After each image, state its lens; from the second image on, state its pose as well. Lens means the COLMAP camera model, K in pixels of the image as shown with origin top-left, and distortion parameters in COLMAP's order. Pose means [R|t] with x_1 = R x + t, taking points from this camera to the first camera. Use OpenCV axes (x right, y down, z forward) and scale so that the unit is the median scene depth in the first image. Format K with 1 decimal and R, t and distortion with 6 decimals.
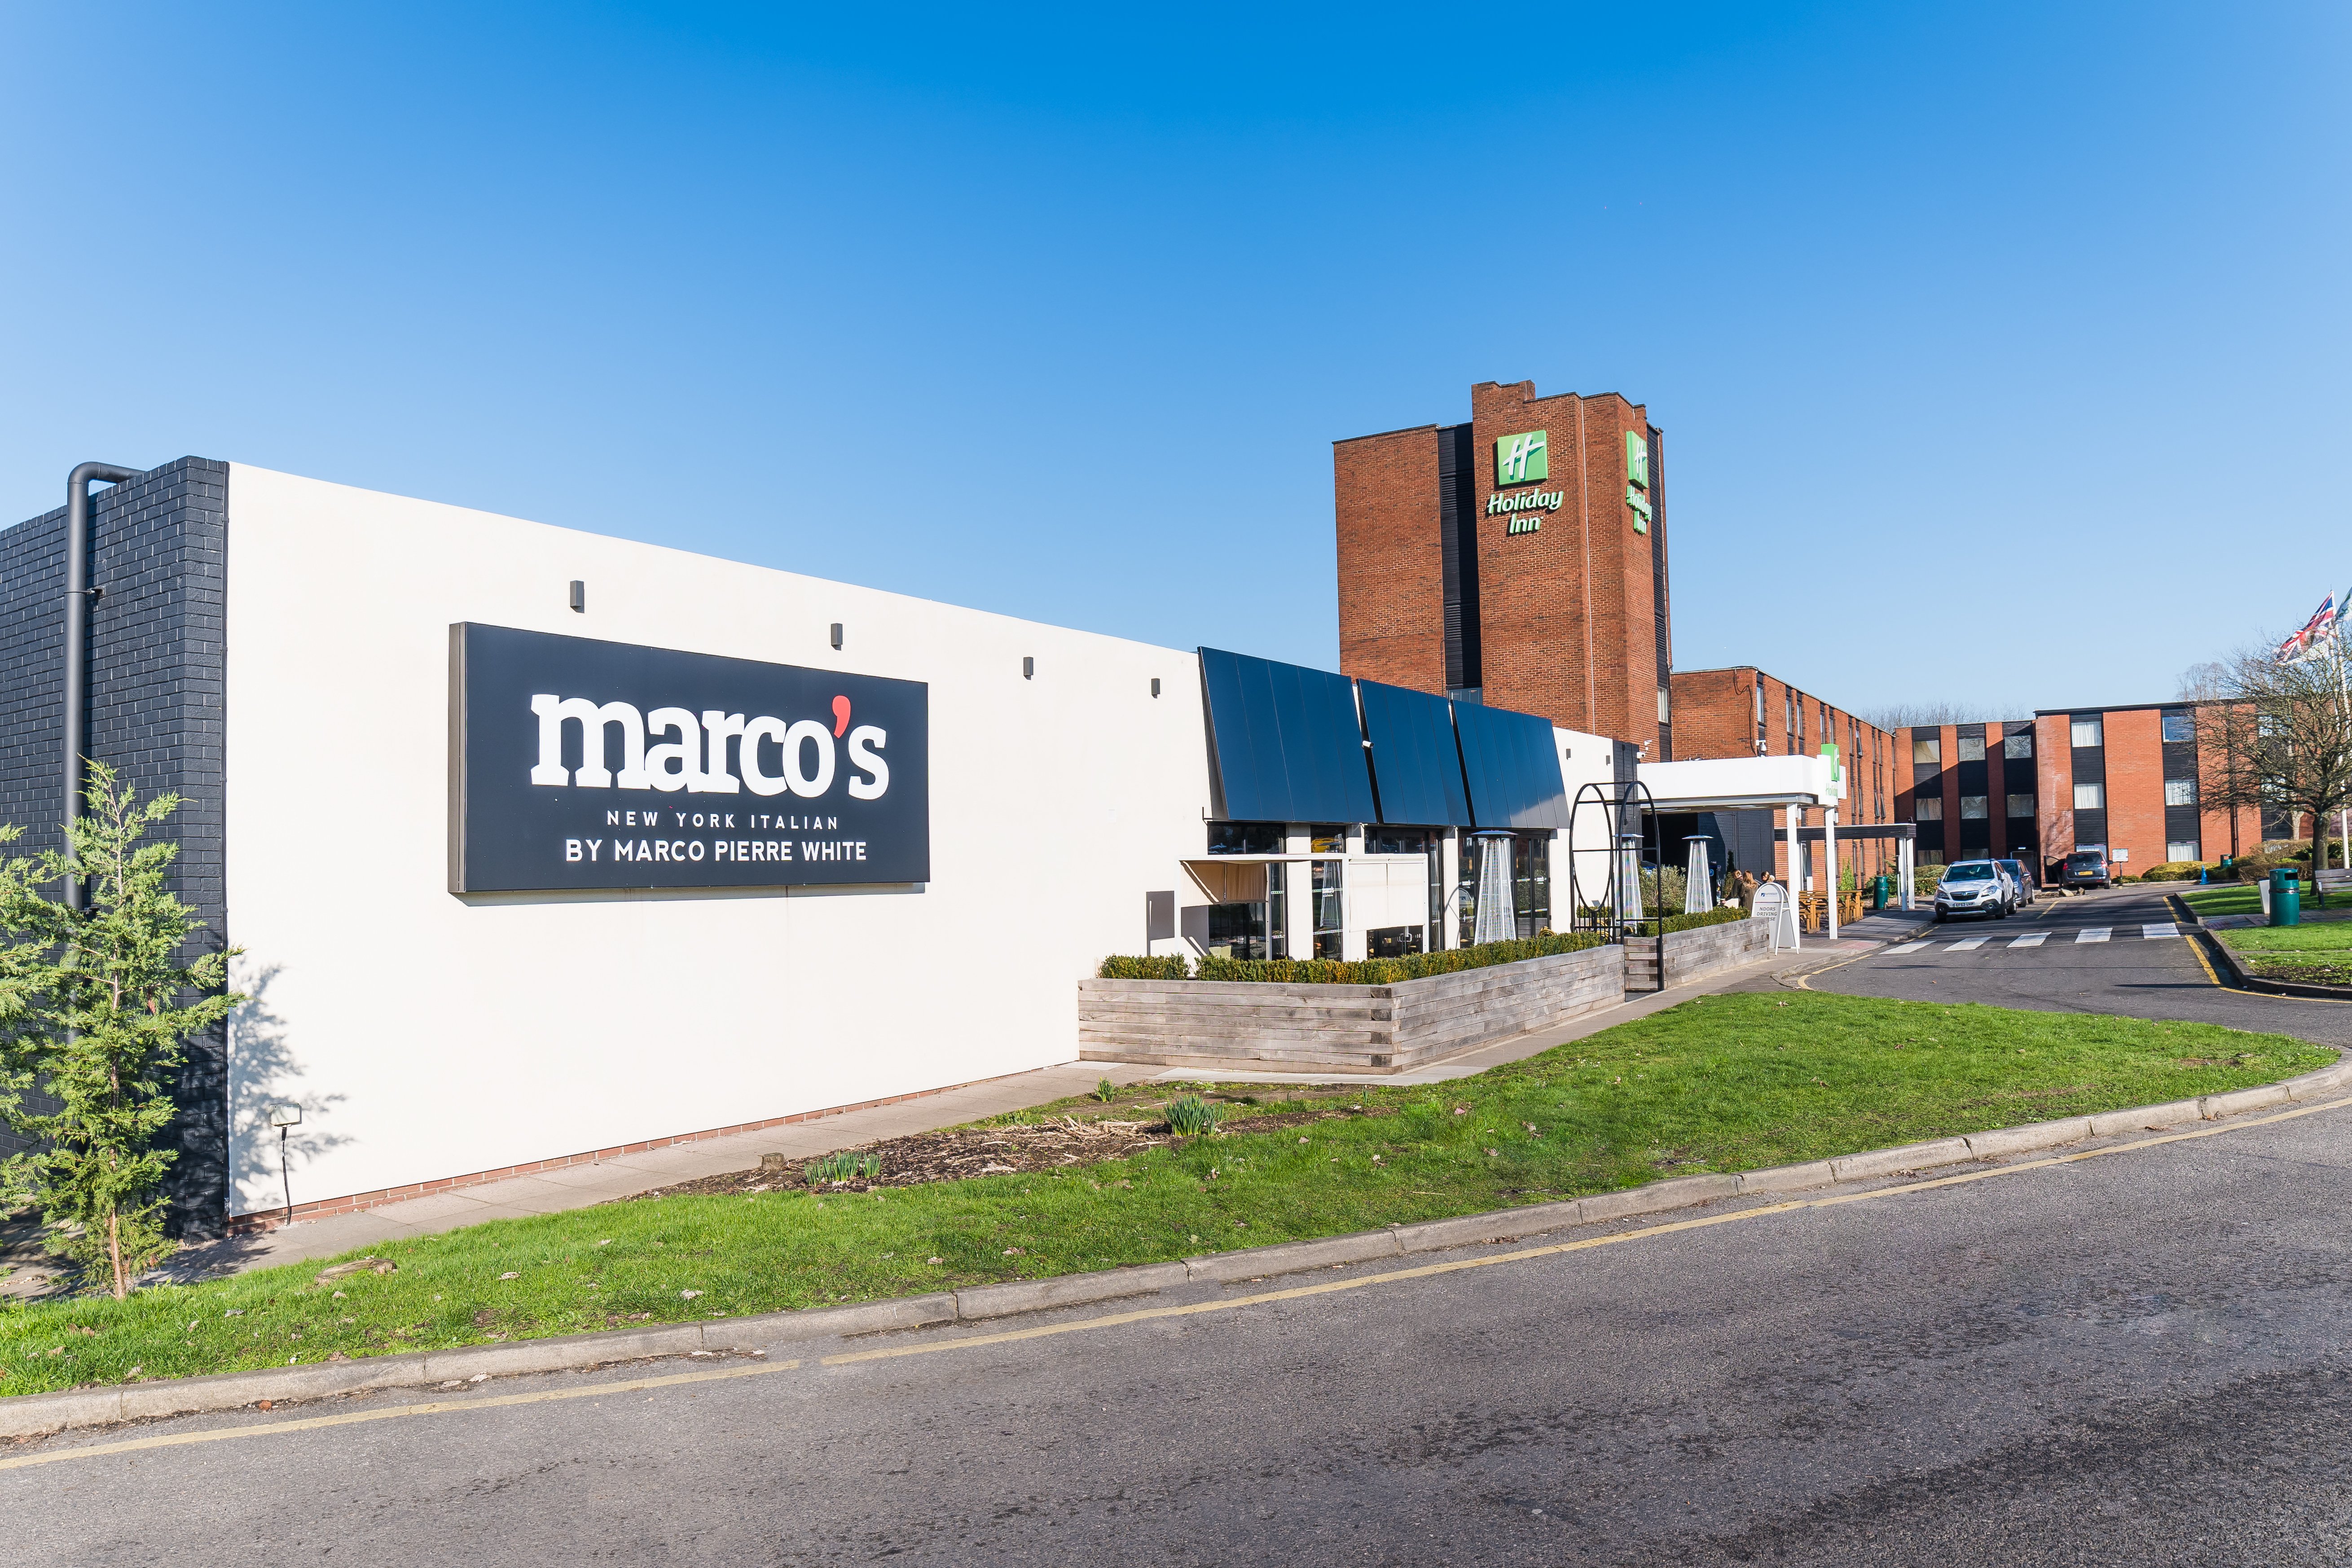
lens RADIAL K [[1338.6, 0, 1171.4], [0, 1338.6, 673.2], [0, 0, 1]] dist [-0.075469, 0.000547]
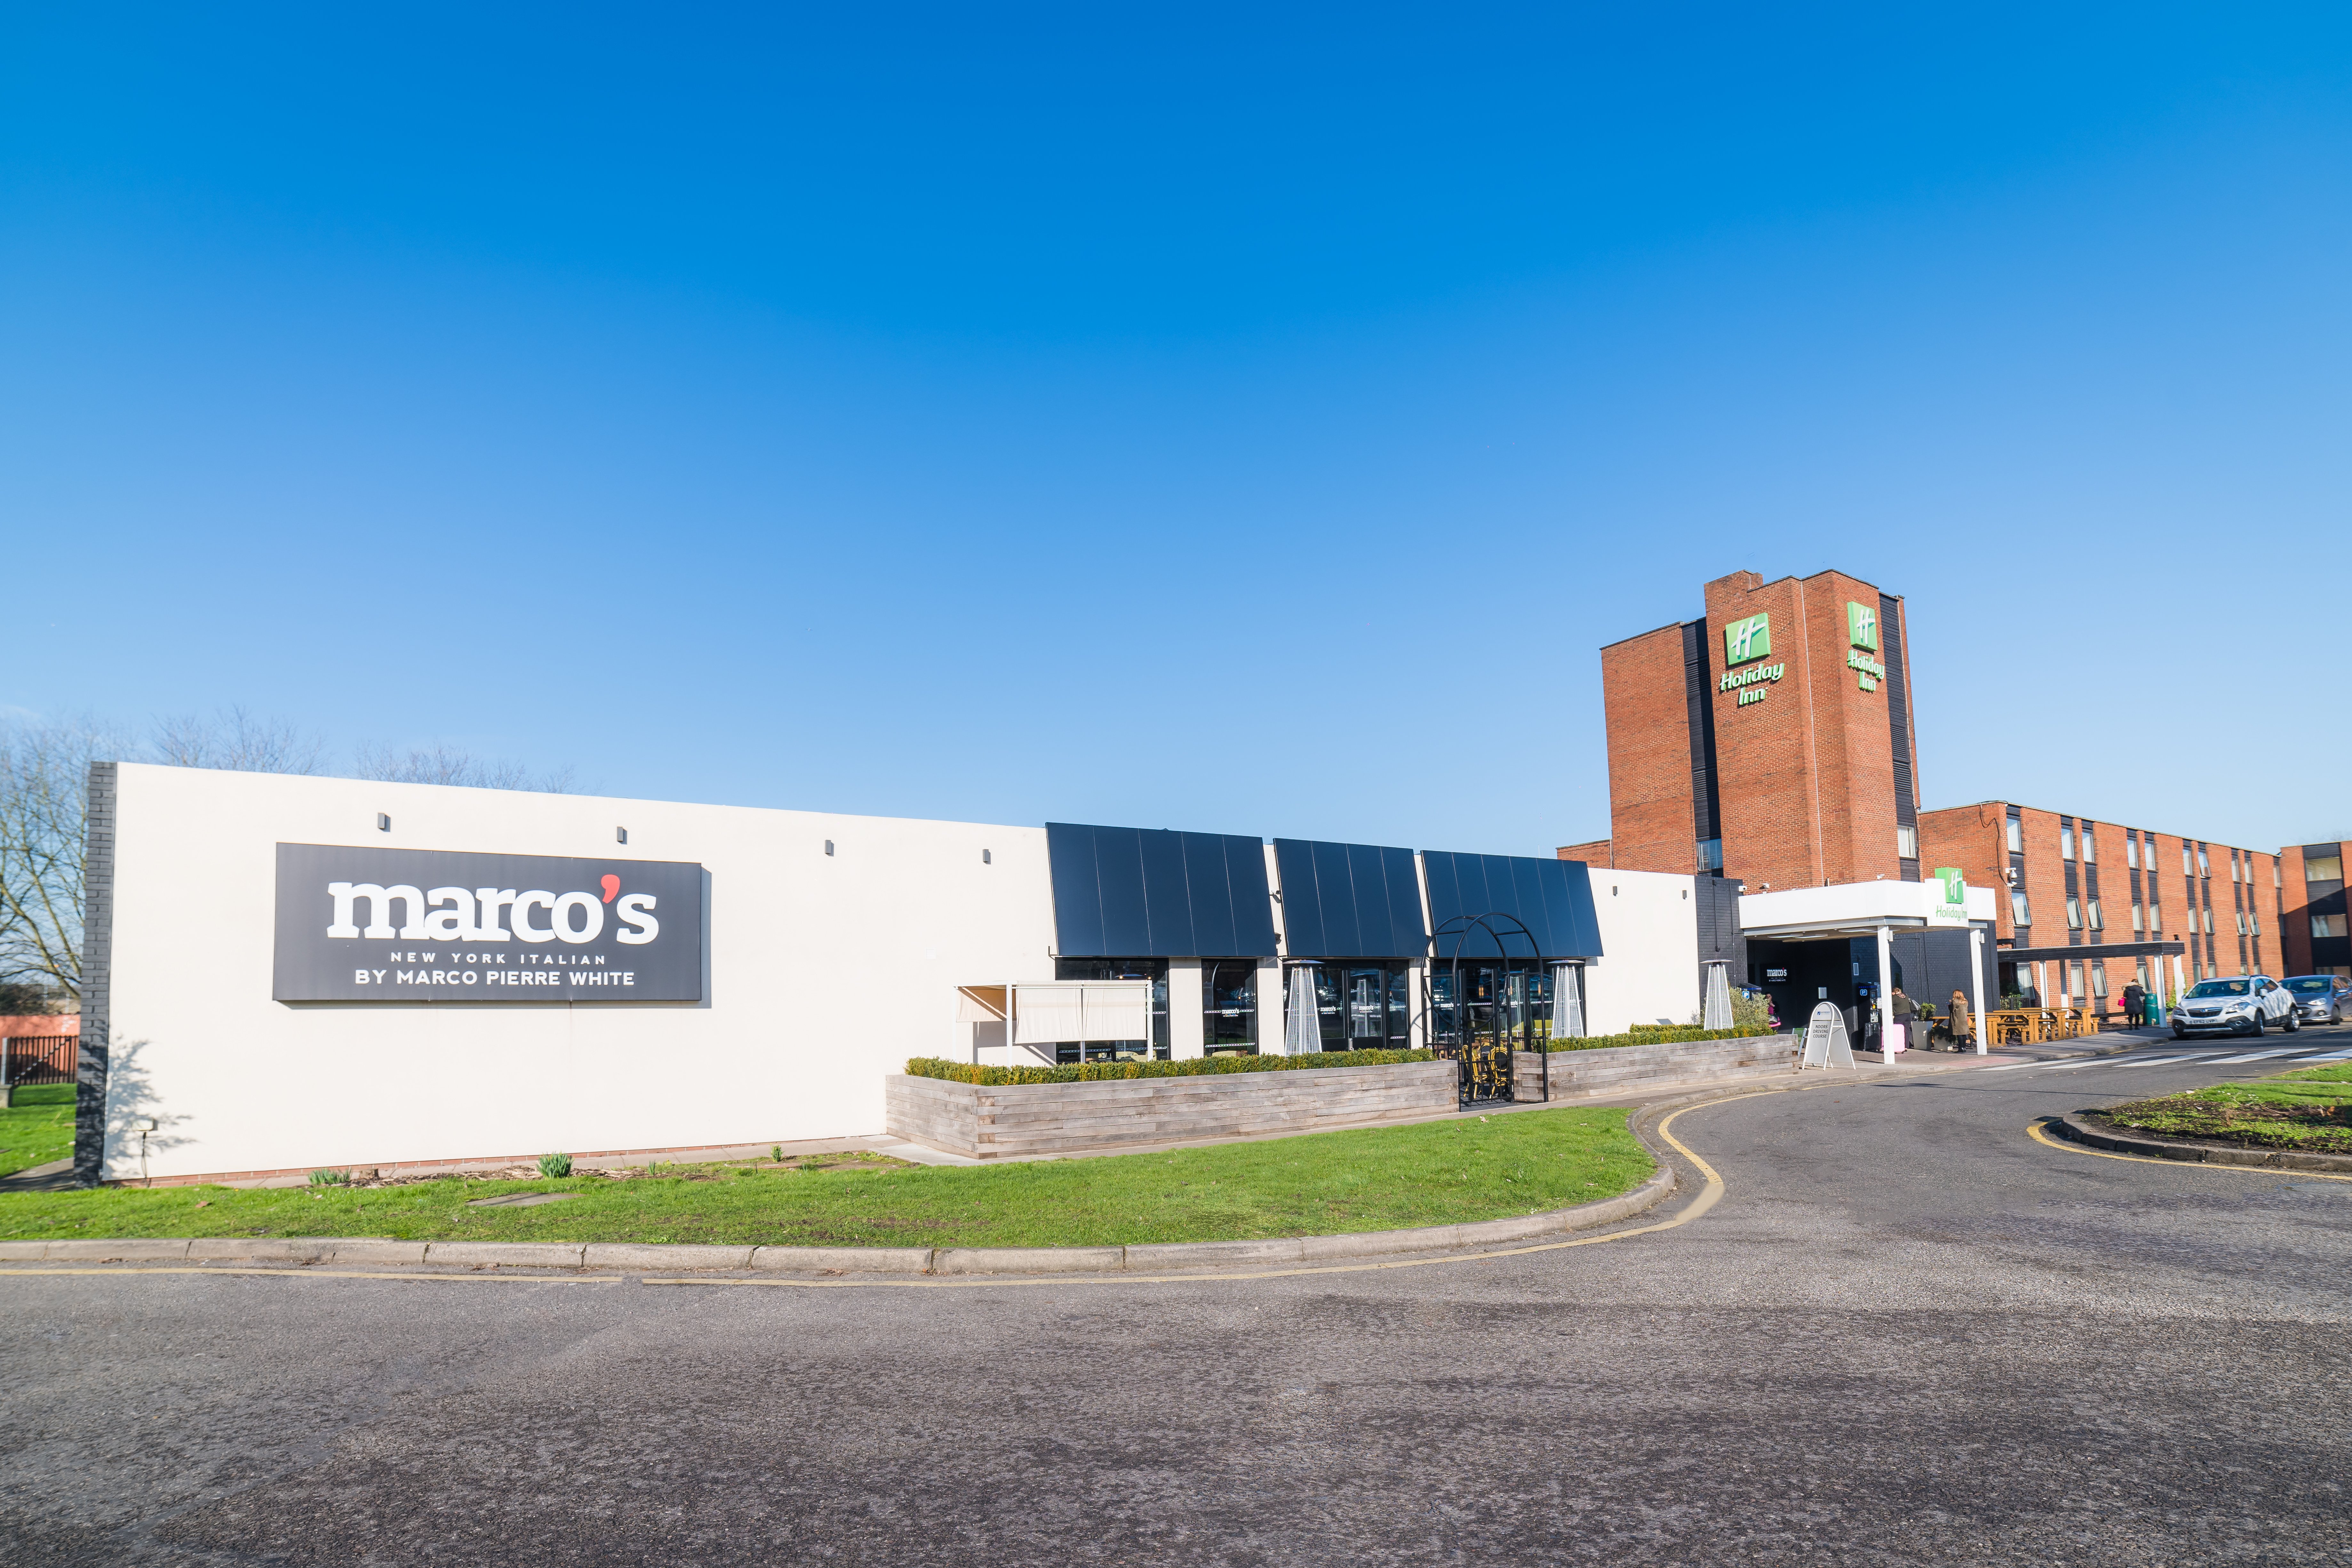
lens RADIAL K [[974.5, 0, 1169.4], [0, 974.5, 848.9], [0, 0, 1]] dist [-0.092652, 0.022941]
pose [[0.915144, -0.069169, -0.397149, 0.743966], [0.064880, 0.997599, -0.024245, 0.054281], [0.397872, -0.003579, 0.917434, 0.276648]]
